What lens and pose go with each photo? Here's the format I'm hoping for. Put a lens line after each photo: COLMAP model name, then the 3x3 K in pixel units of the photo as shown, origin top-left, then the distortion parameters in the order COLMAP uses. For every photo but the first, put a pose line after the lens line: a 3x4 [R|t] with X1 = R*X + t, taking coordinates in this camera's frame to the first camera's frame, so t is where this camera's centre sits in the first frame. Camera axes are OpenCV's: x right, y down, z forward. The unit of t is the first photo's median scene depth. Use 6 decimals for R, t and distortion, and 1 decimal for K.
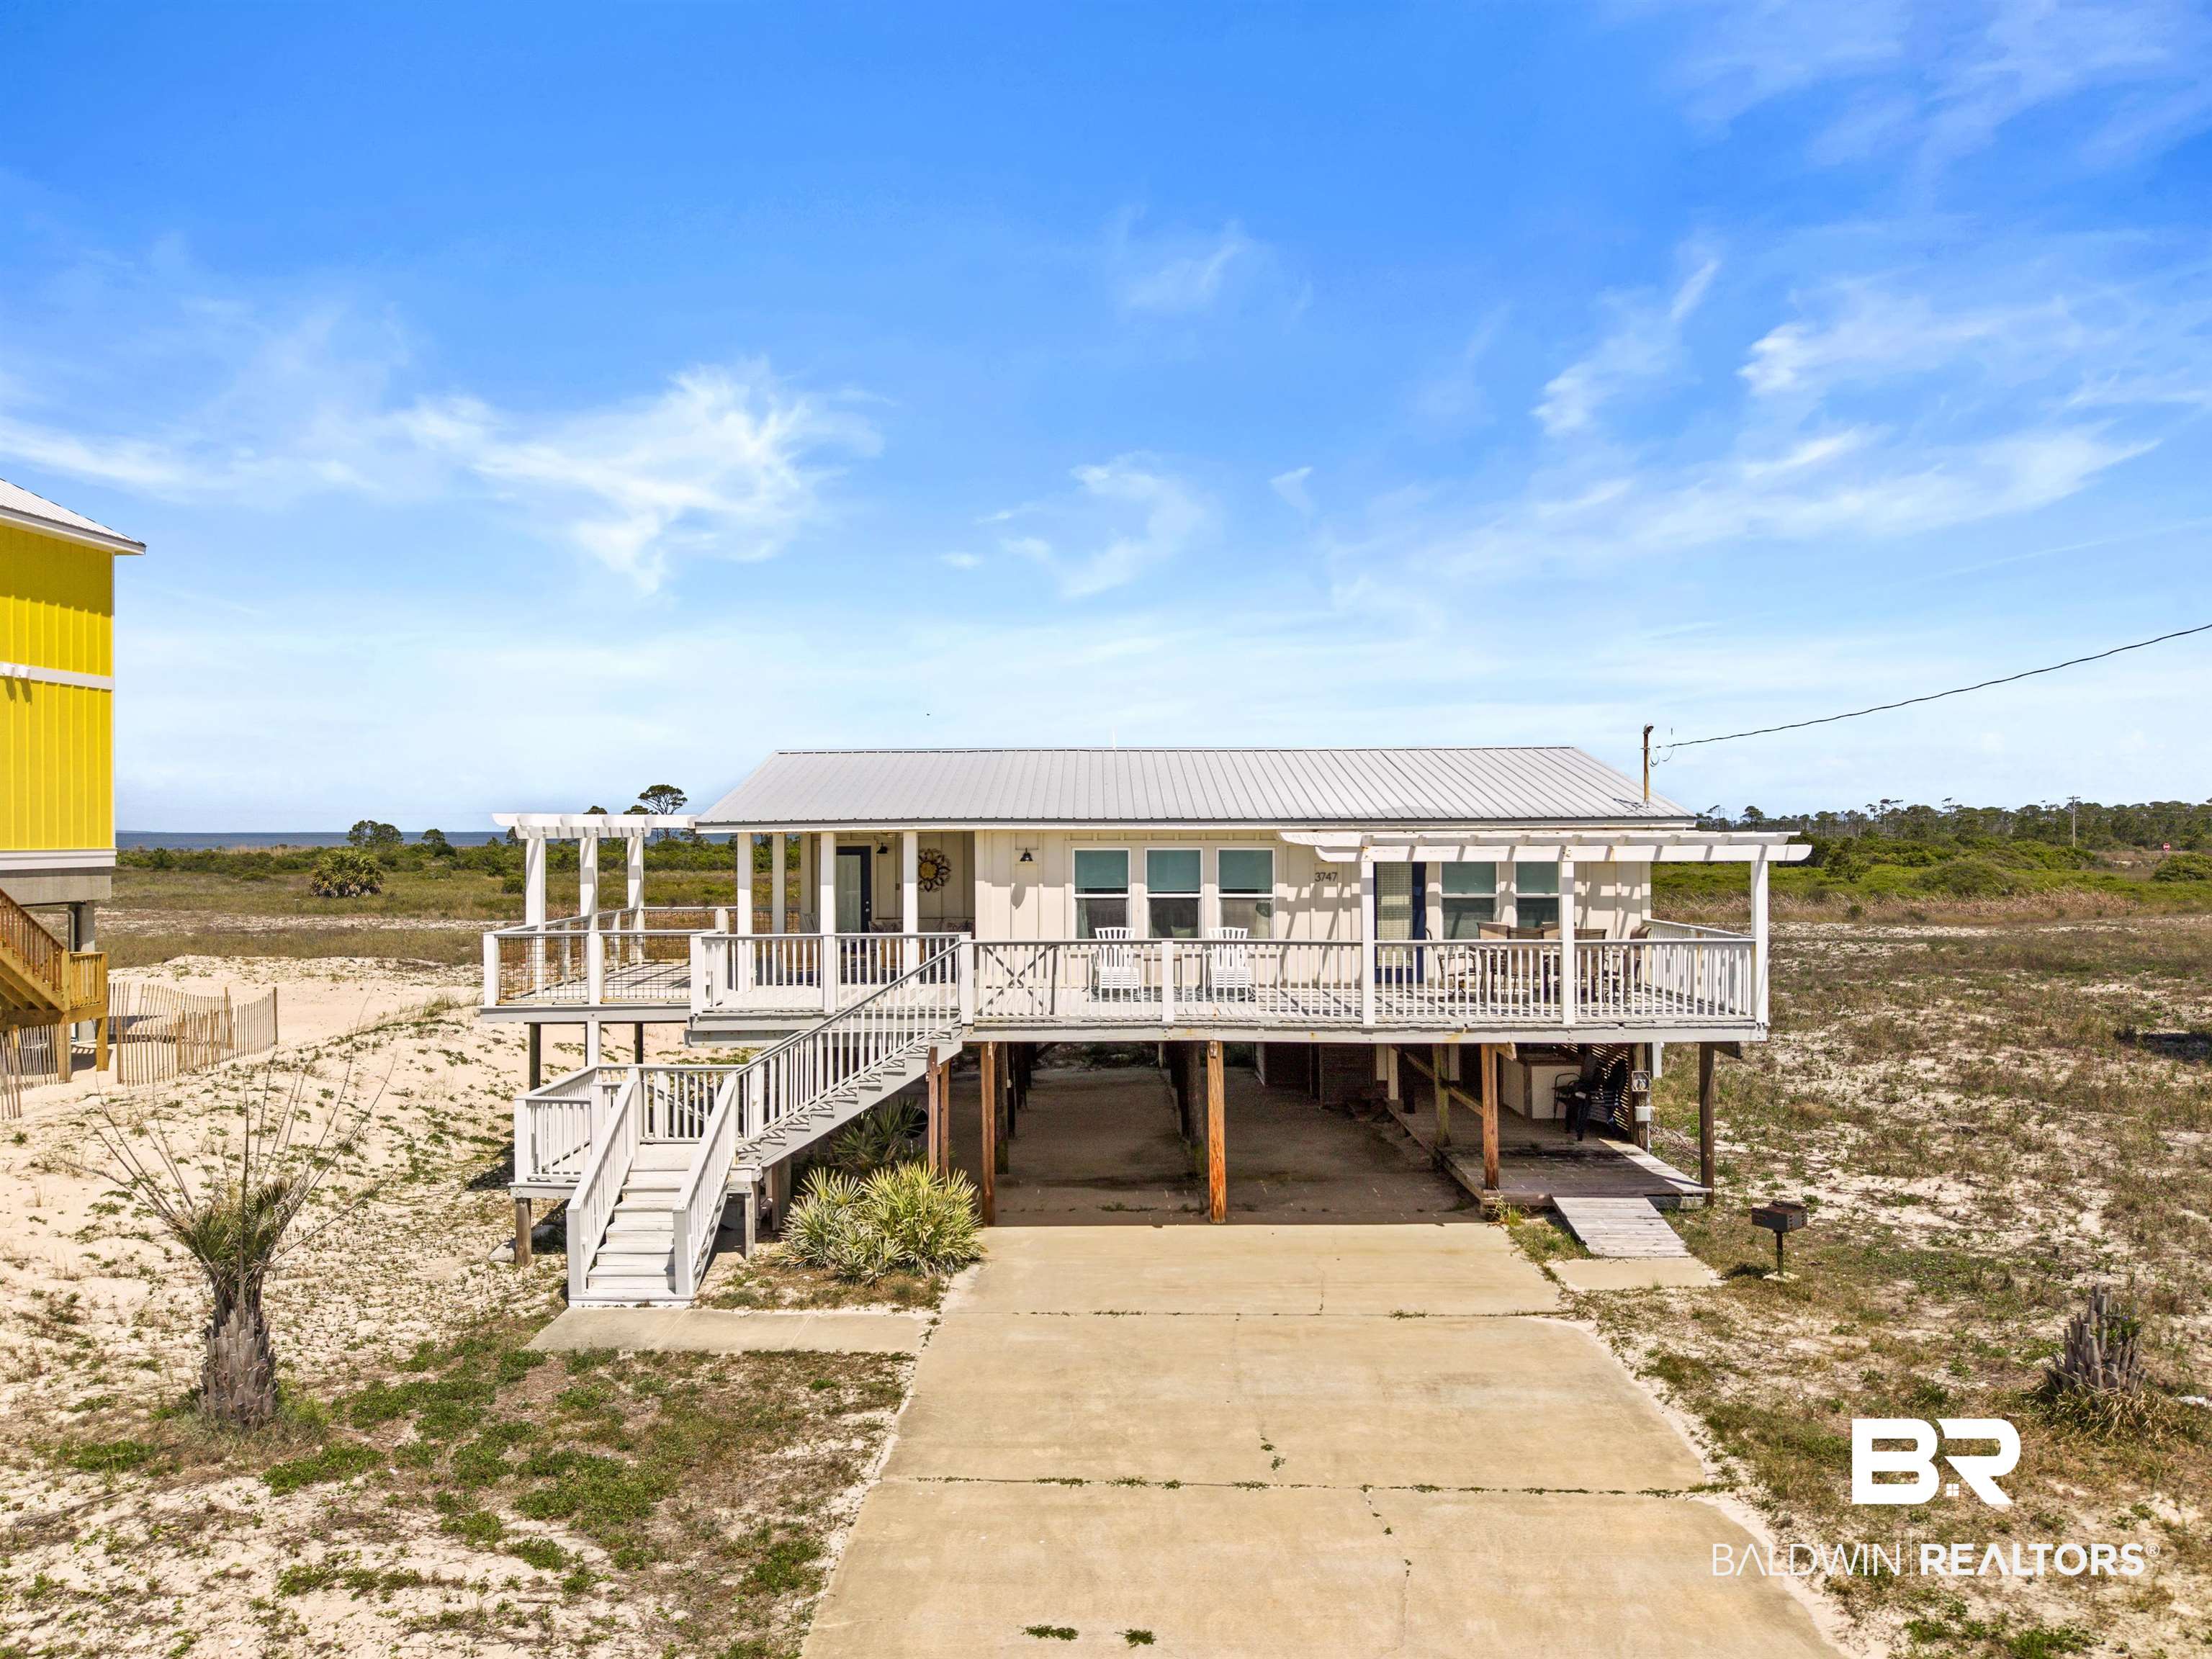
lens RADIAL K [[1474.3, 0, 1106.0], [0, 1474.3, 829.5], [0, 0, 1]] dist [0.025083, -0.019683]
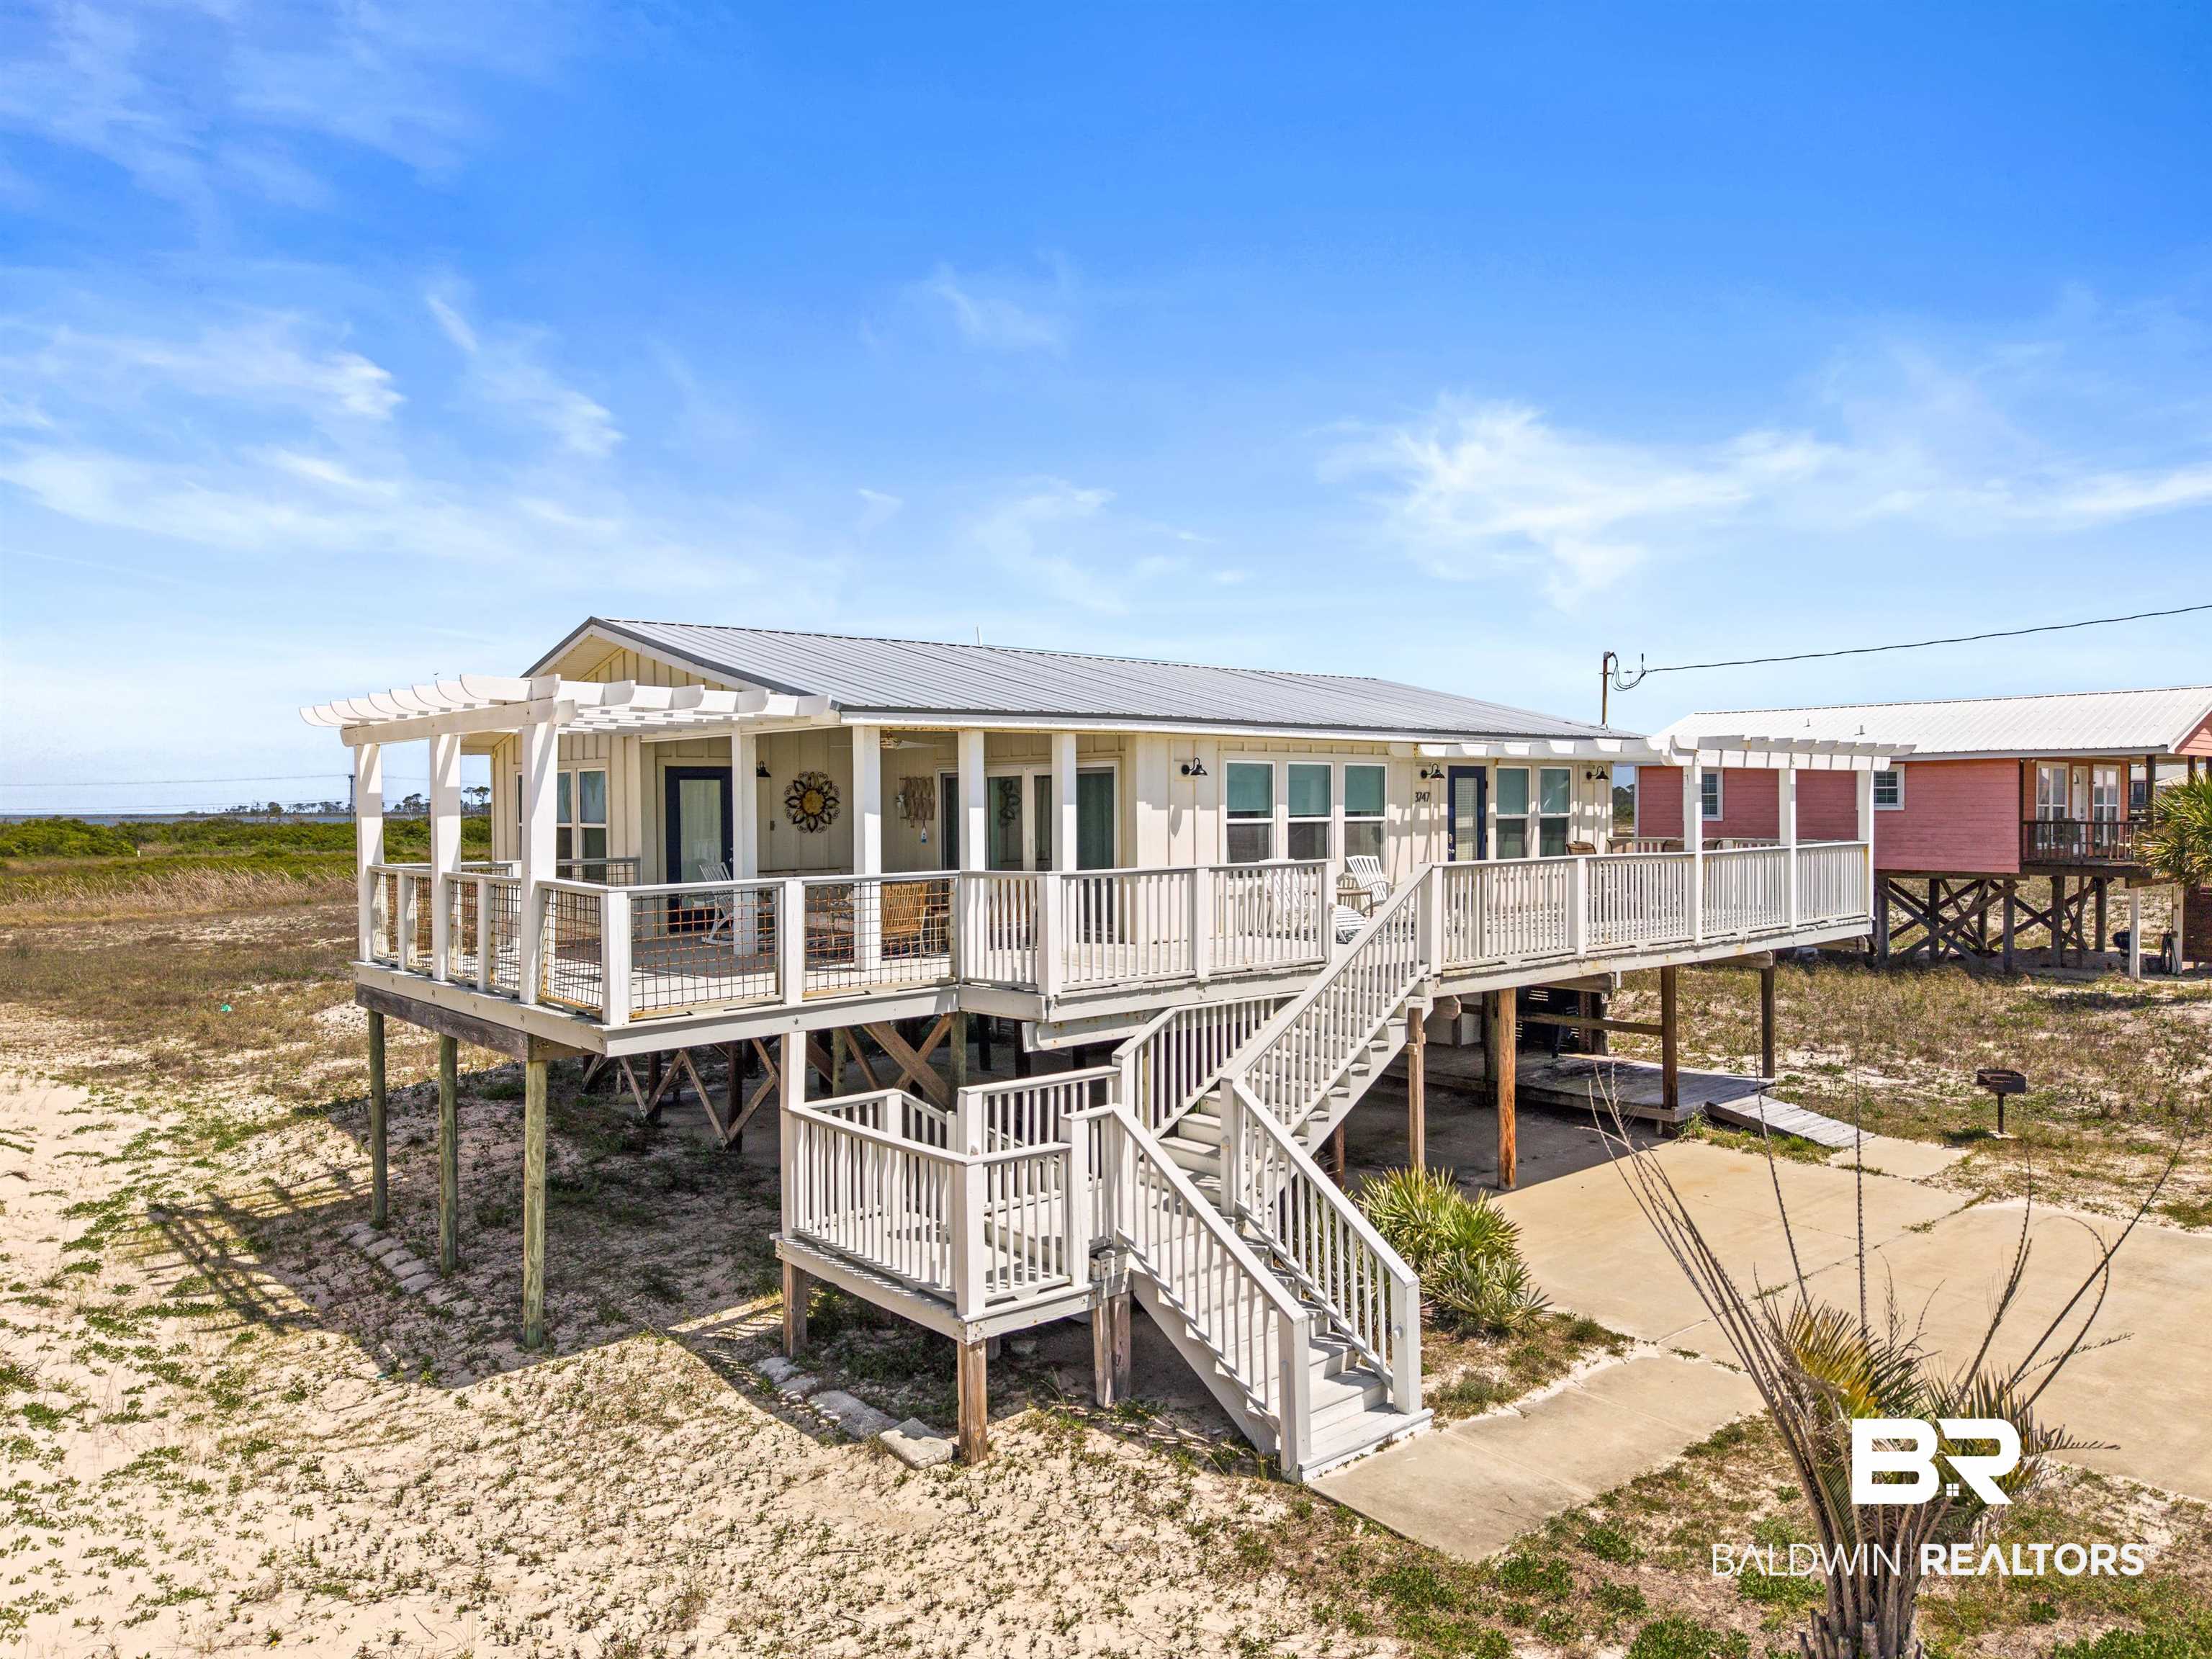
lens RADIAL K [[1474.3, 0, 1106.0], [0, 1474.3, 829.5], [0, 0, 1]] dist [0.025083, -0.019683]
pose [[0.753295, -0.011860, 0.657575, -0.677974], [0.005098, 0.999913, 0.012195, 0.045728], [-0.657663, -0.005834, 0.753290, 0.512130]]
